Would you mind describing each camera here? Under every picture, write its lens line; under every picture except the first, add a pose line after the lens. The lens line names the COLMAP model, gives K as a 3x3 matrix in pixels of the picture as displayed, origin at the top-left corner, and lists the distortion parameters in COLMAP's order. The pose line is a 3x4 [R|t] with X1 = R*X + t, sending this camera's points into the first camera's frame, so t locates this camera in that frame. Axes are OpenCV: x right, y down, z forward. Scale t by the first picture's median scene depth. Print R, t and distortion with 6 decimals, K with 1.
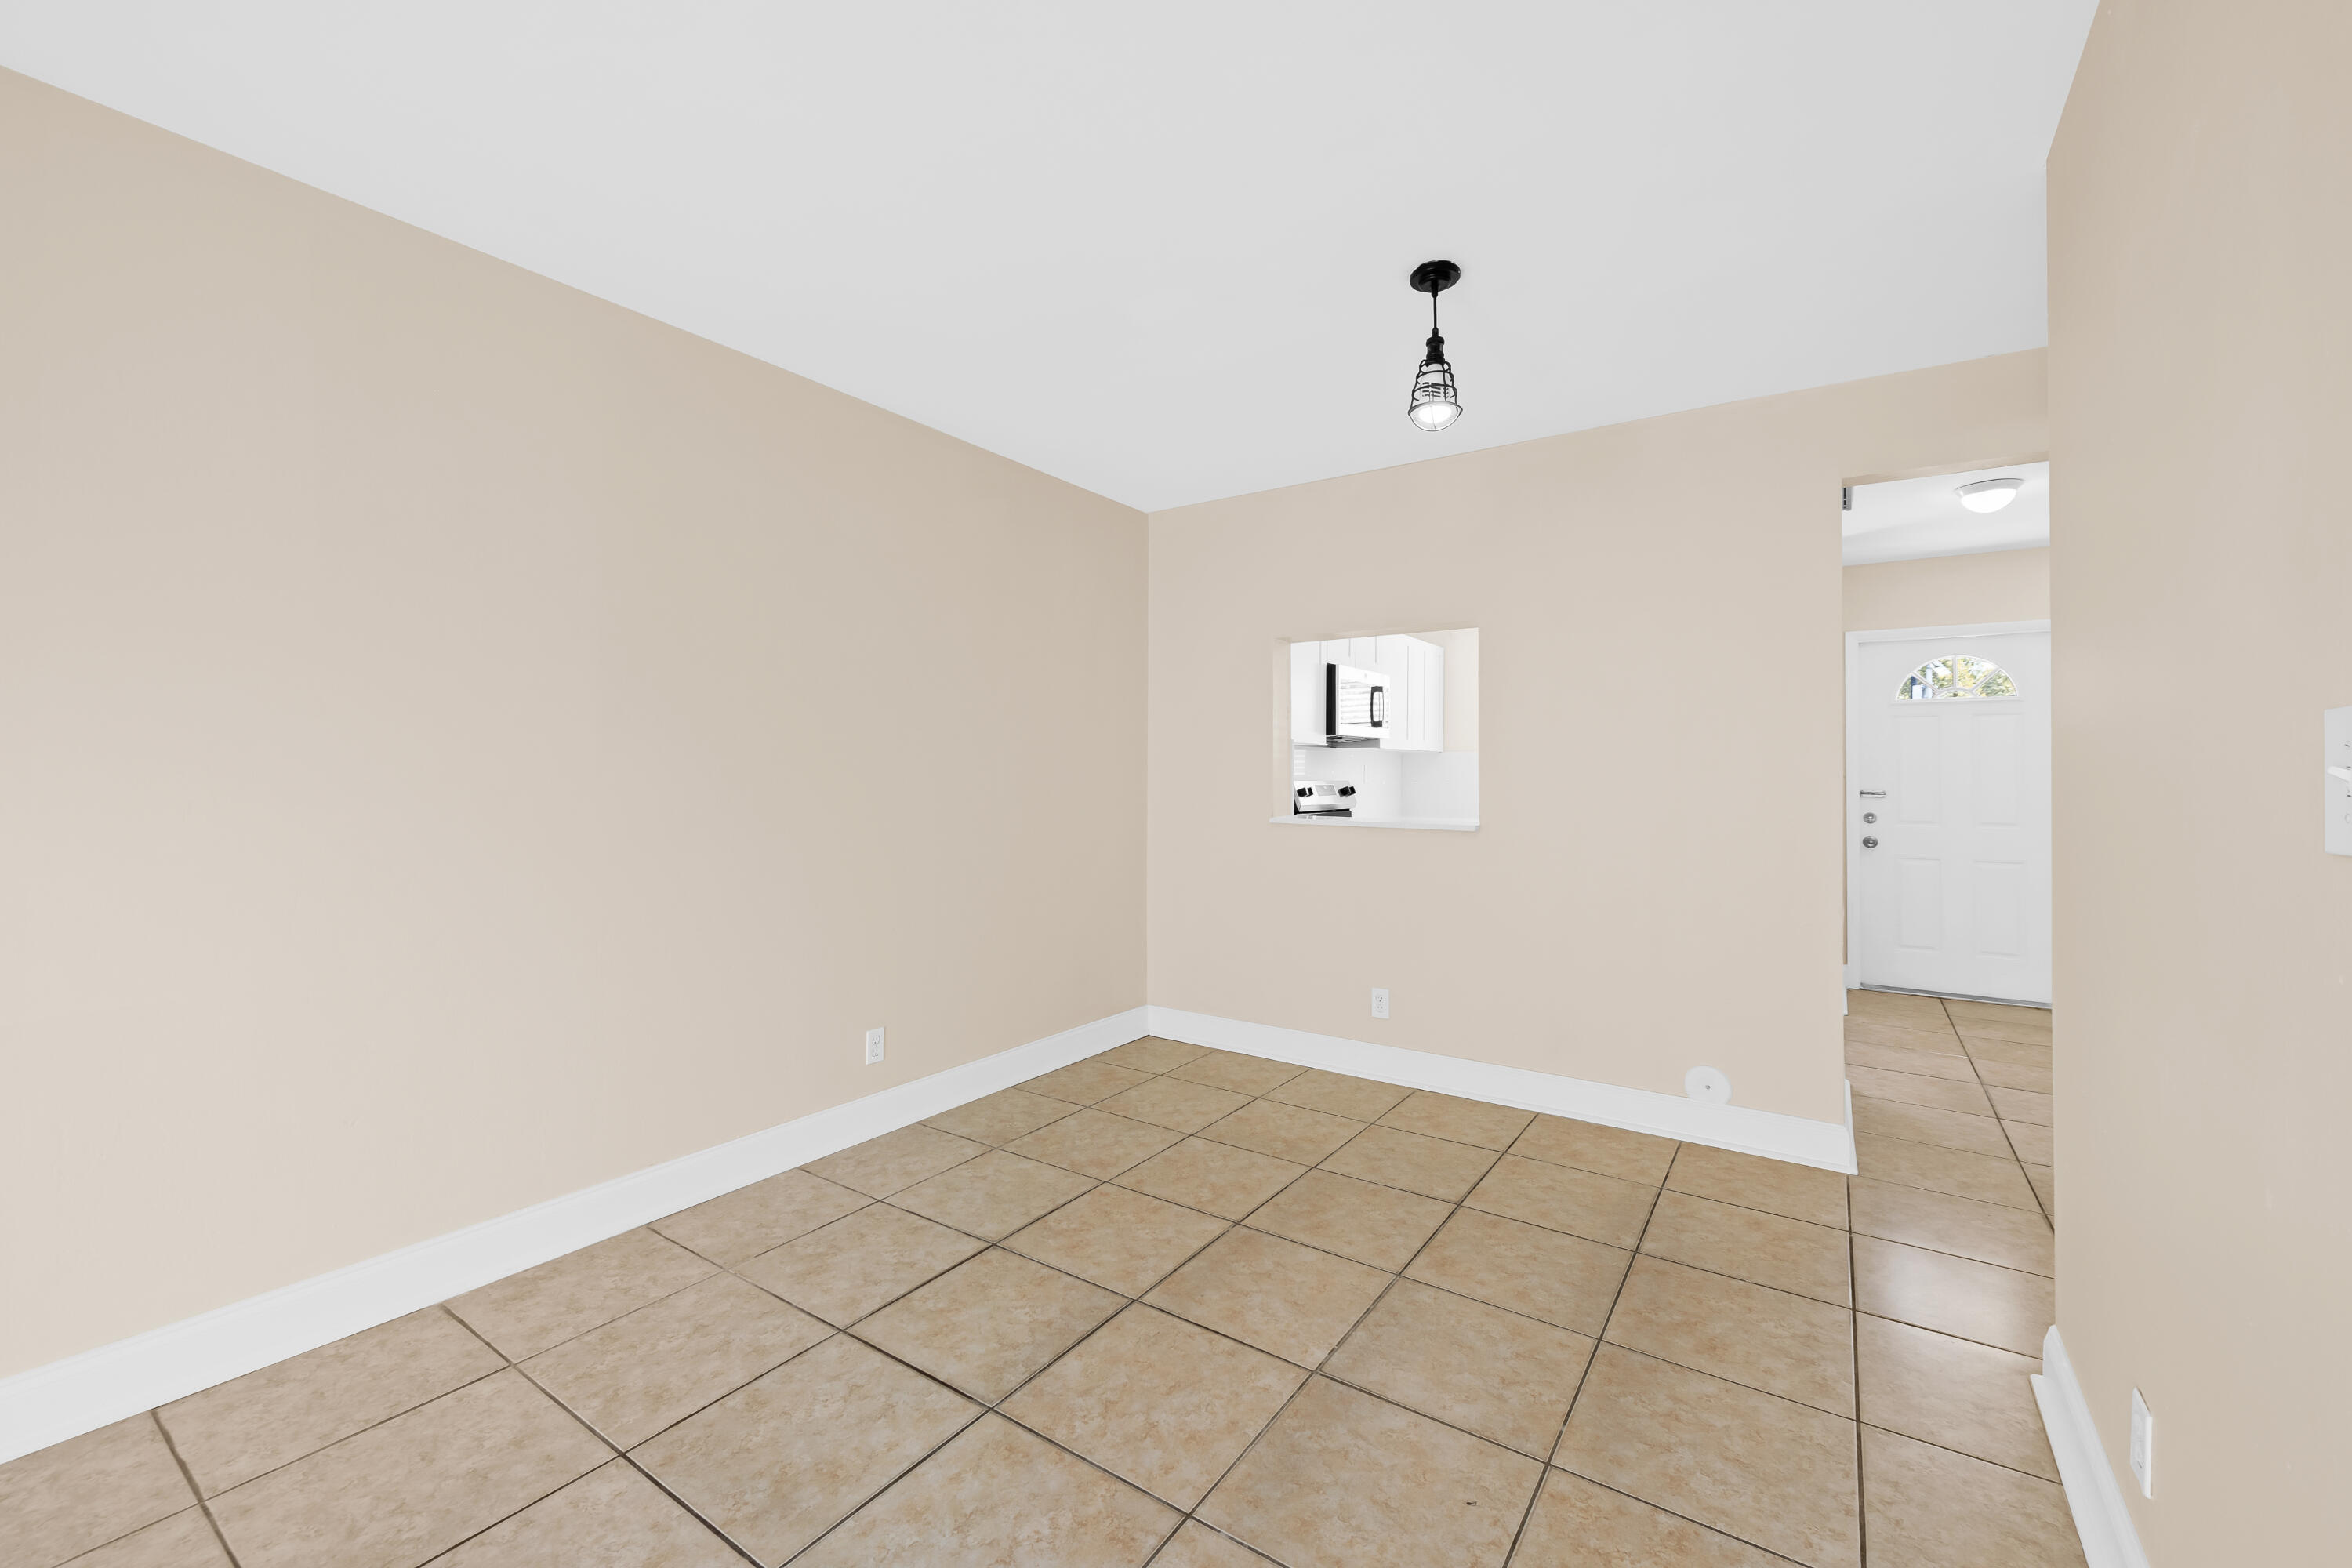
lens RADIAL K [[939.0, 0, 1211.7], [0, 939.0, 768.7], [0, 0, 1]] dist [0.001599, -0.003154]
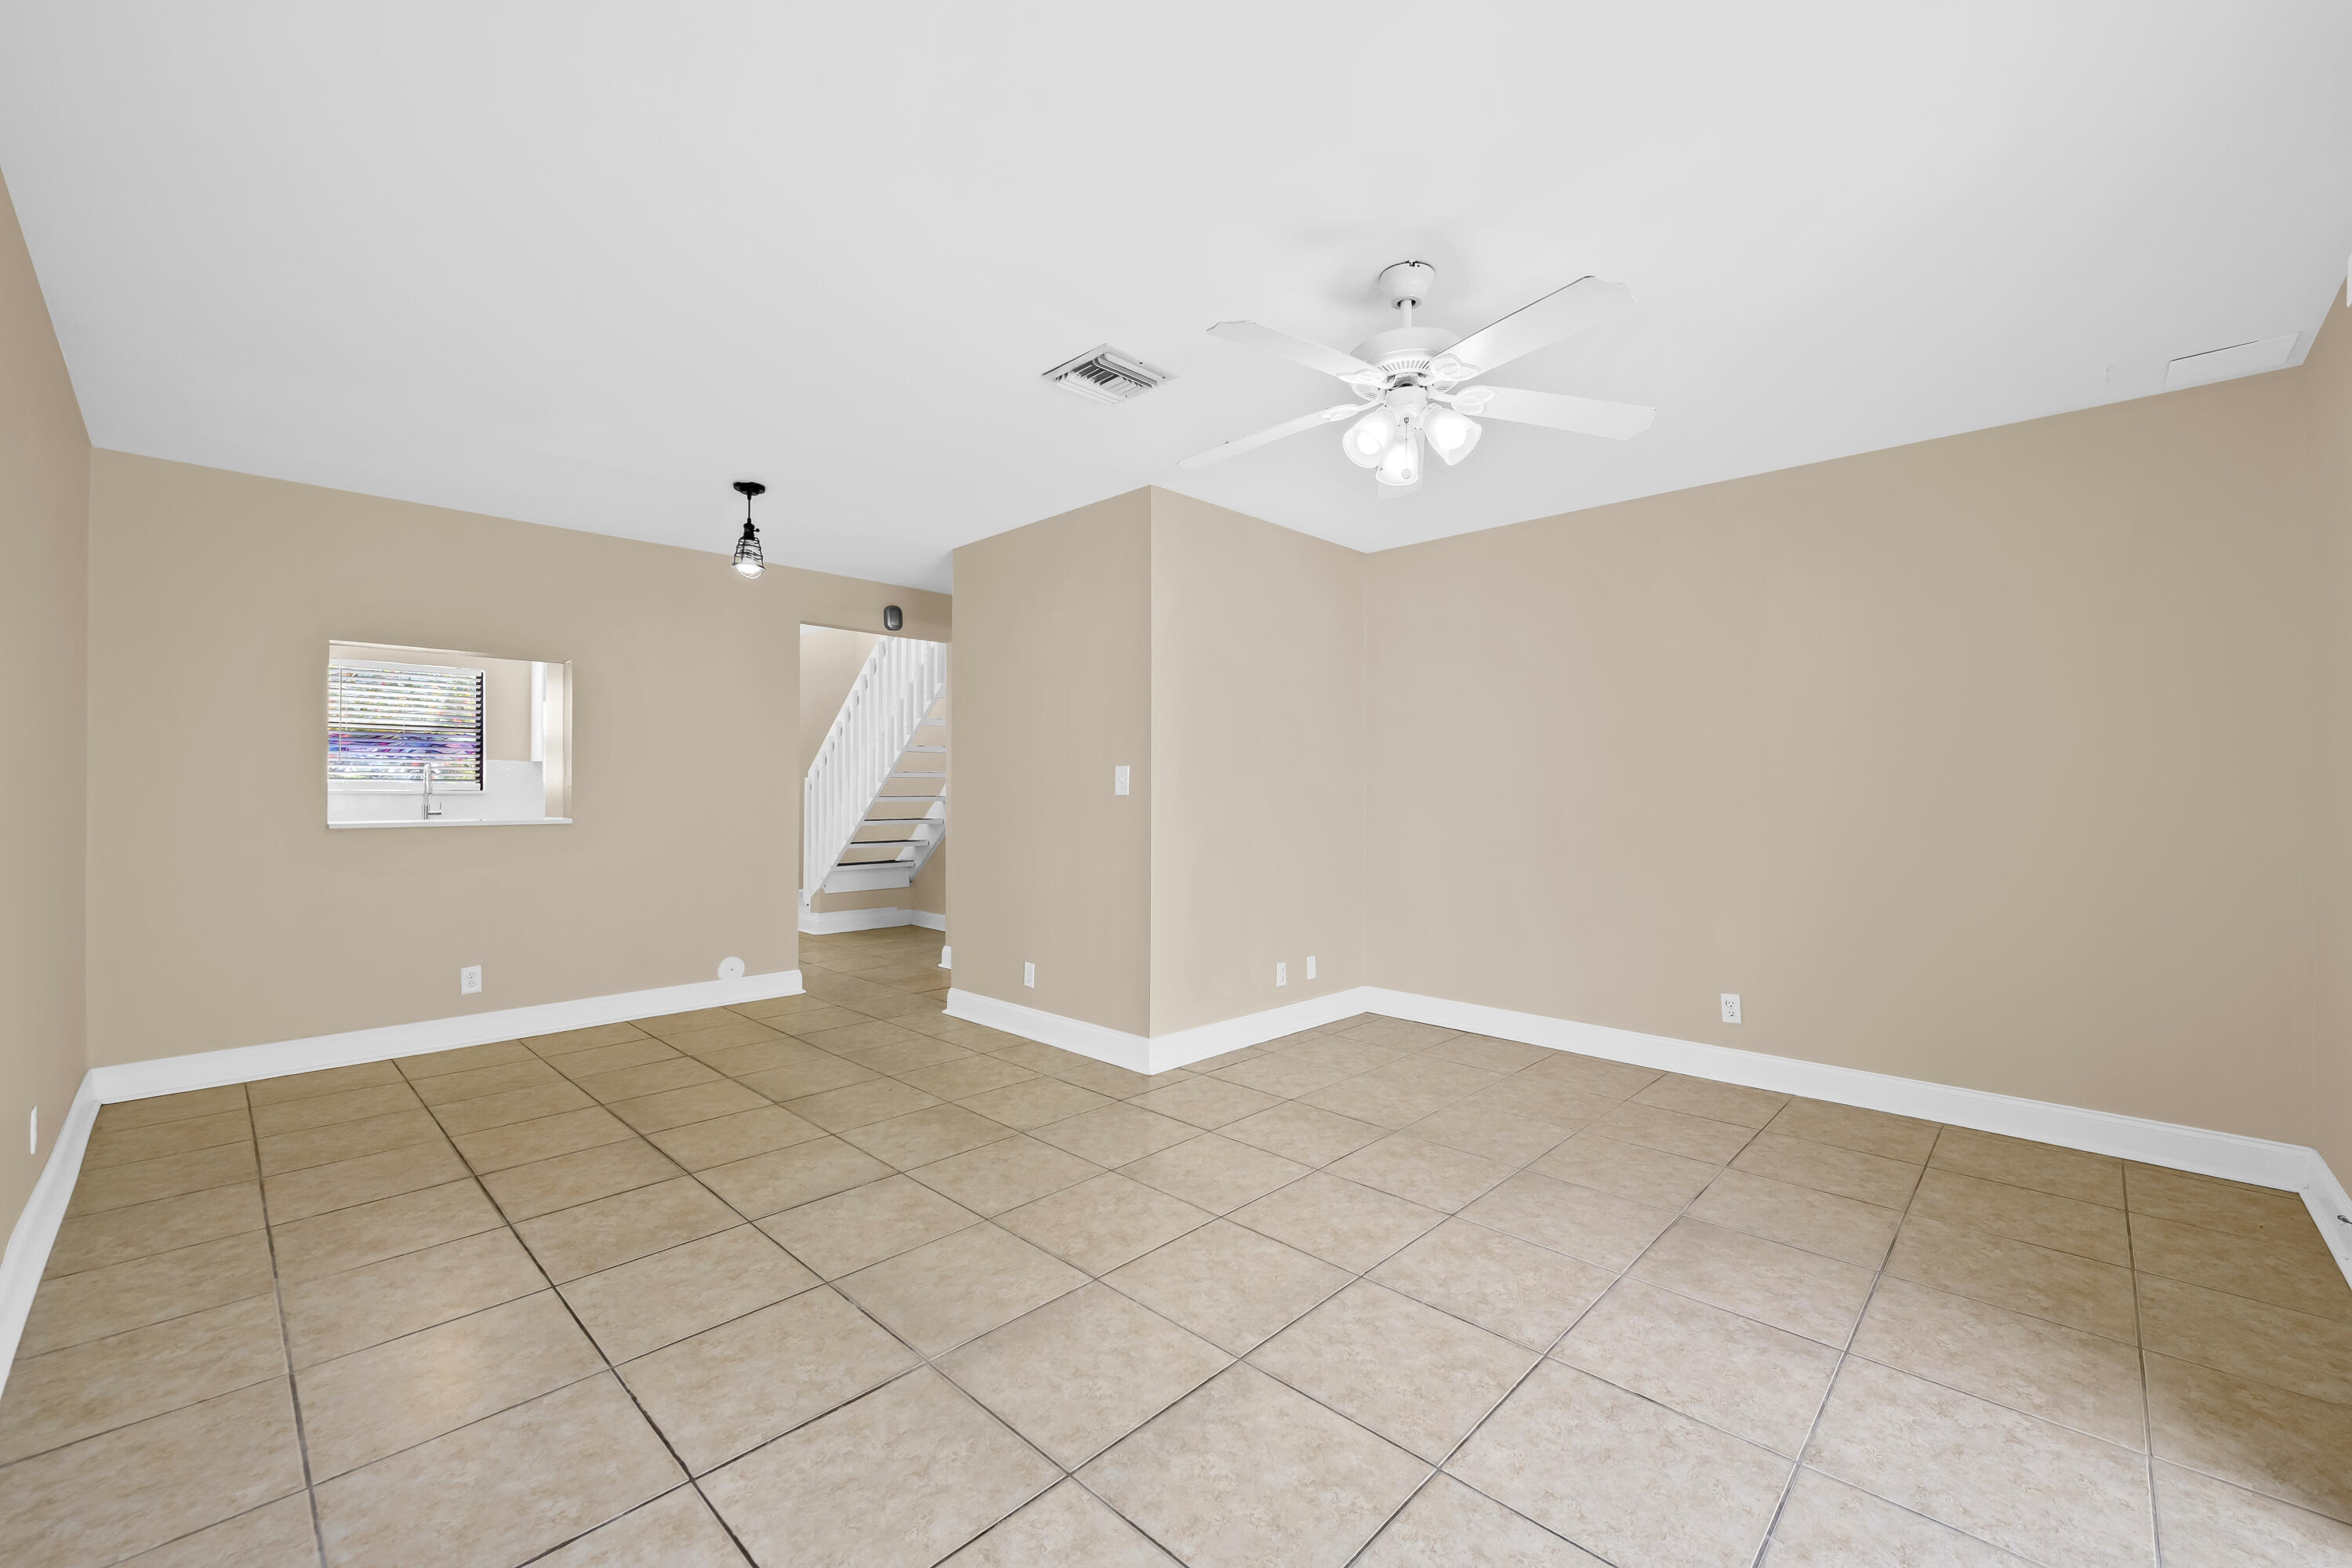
lens RADIAL K [[939.0, 0, 1153.3], [0, 939.0, 785.0], [0, 0, 1]] dist [0.001599, -0.003154]
pose [[0.195911, -0.001181, 0.980621, -1.363462], [-0.004085, 0.999990, 0.002020, 0.012226], [-0.980613, -0.004402, 0.195904, -0.068563]]
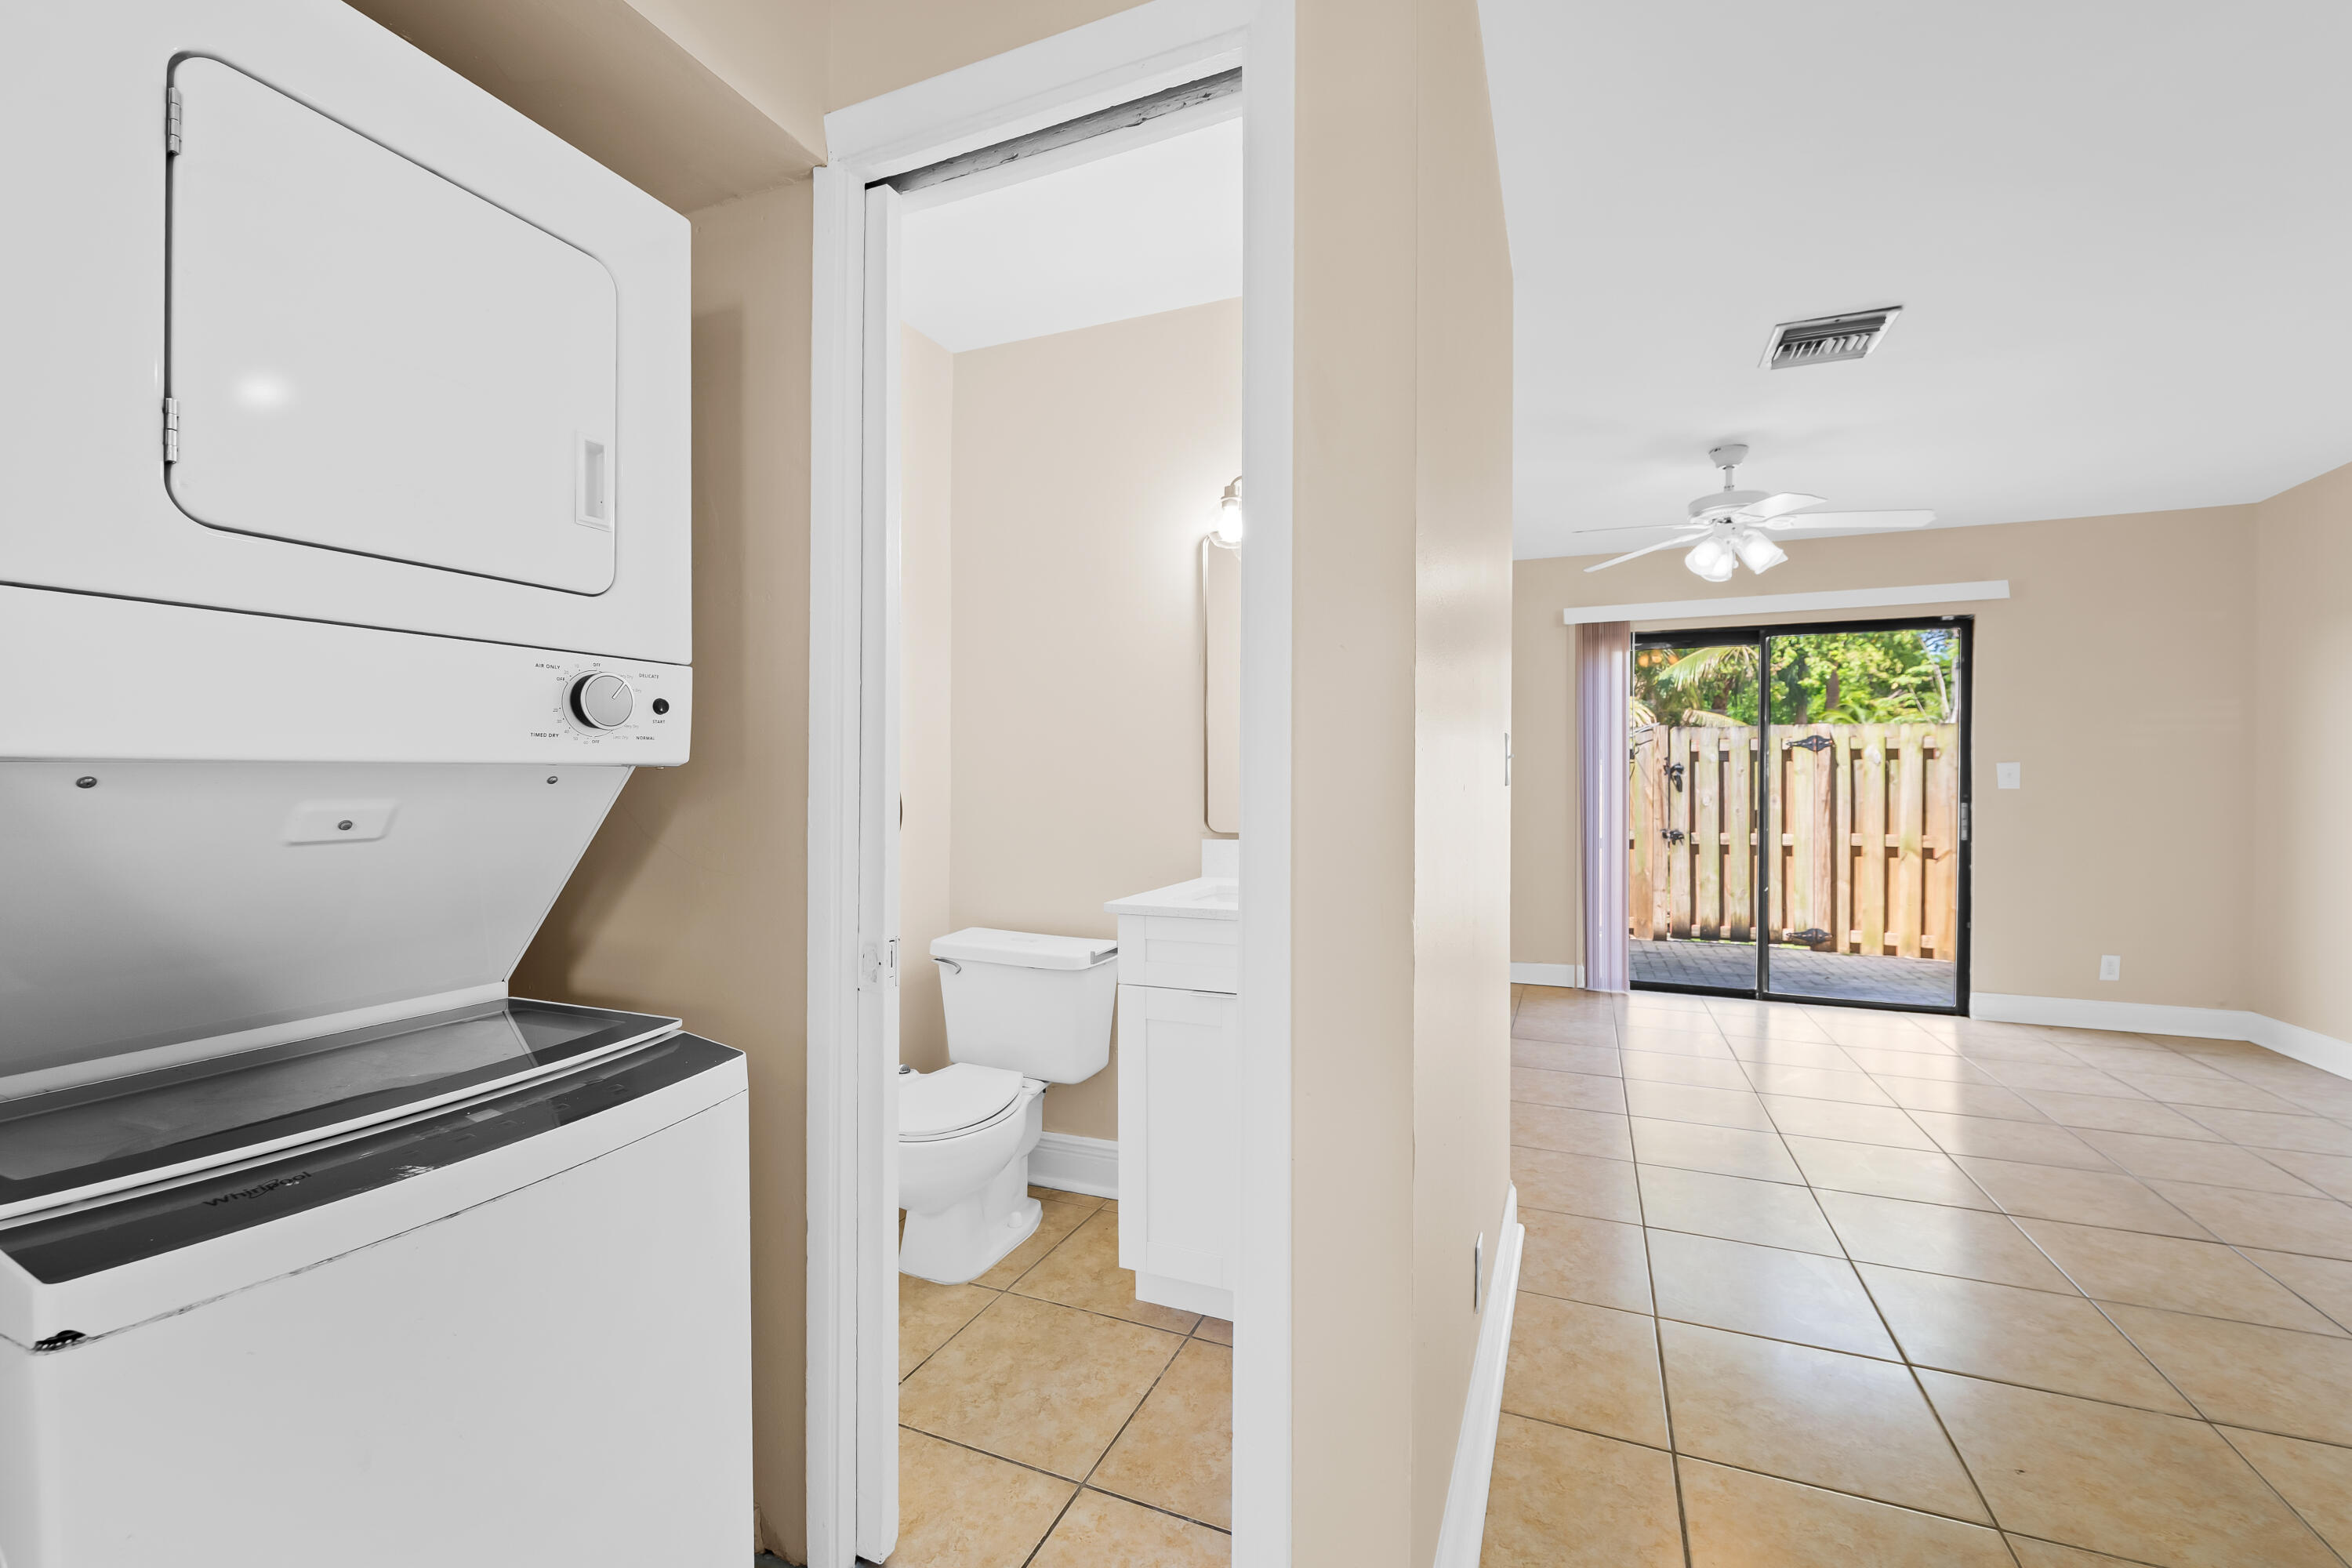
lens RADIAL K [[939.0, 0, 1205.6], [0, 939.0, 784.8], [0, 0, 1]] dist [0.001599, -0.003154]
pose [[-0.978897, -0.007804, -0.204203, 0.967739], [-0.007571, 0.999969, -0.001919, 0.039936], [0.204212, -0.000333, -0.978927, 1.305625]]
